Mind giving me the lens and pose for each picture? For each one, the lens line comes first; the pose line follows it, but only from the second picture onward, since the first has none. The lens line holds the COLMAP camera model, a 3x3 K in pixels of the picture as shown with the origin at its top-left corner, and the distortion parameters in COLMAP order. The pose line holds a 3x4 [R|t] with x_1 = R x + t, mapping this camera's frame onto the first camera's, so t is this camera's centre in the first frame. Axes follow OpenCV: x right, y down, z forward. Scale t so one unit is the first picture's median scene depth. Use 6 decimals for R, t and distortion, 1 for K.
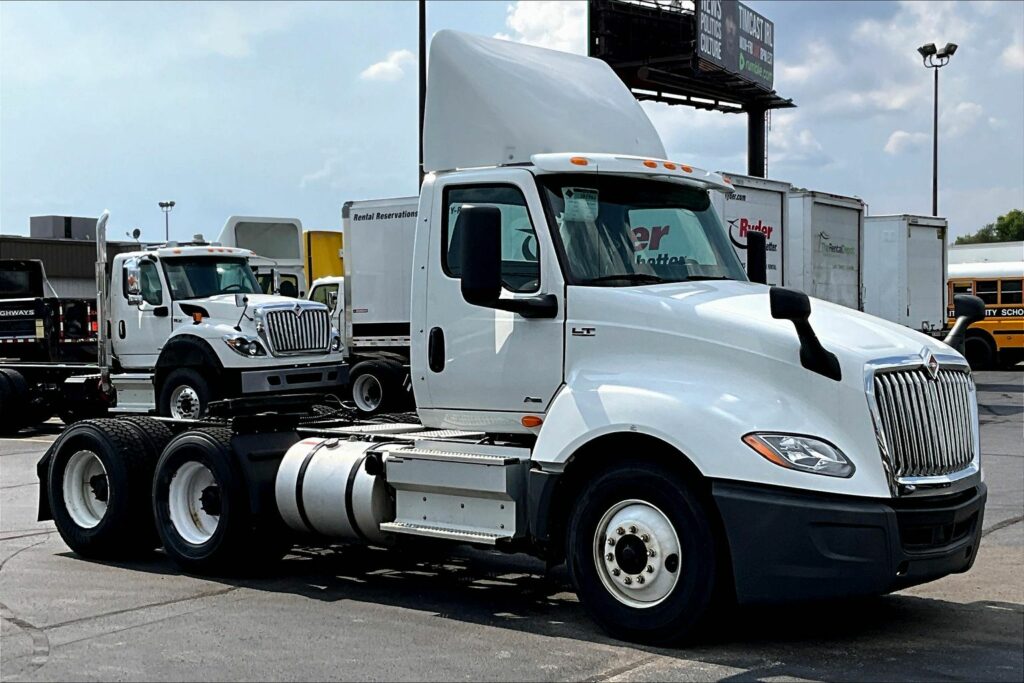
lens RADIAL K [[1472.0, 0, 512.1], [0, 1472.0, 343.6], [0, 0, 1]] dist [0.001235, 0.000000]
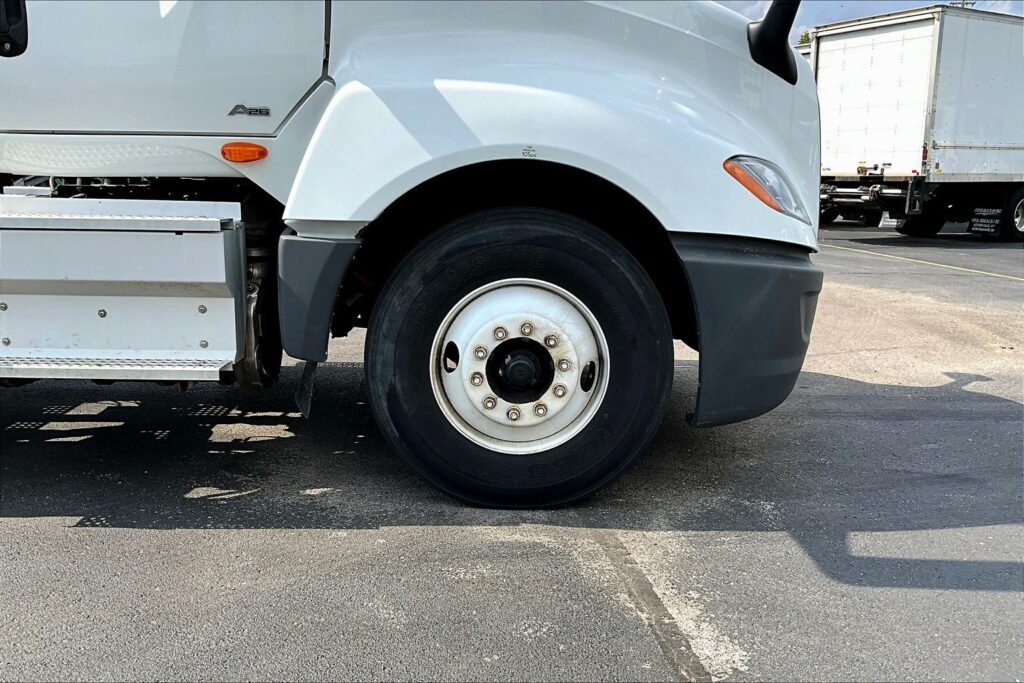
lens RADIAL K [[857.6, 0, 511.8], [0, 857.6, 338.1], [0, 0, 1]] dist [-0.012724, -0.020110]
pose [[0.735075, -0.124555, 0.666447, -0.141236], [-0.013282, 0.980146, 0.197834, 0.058684], [-0.677856, -0.154274, 0.718826, 0.712936]]
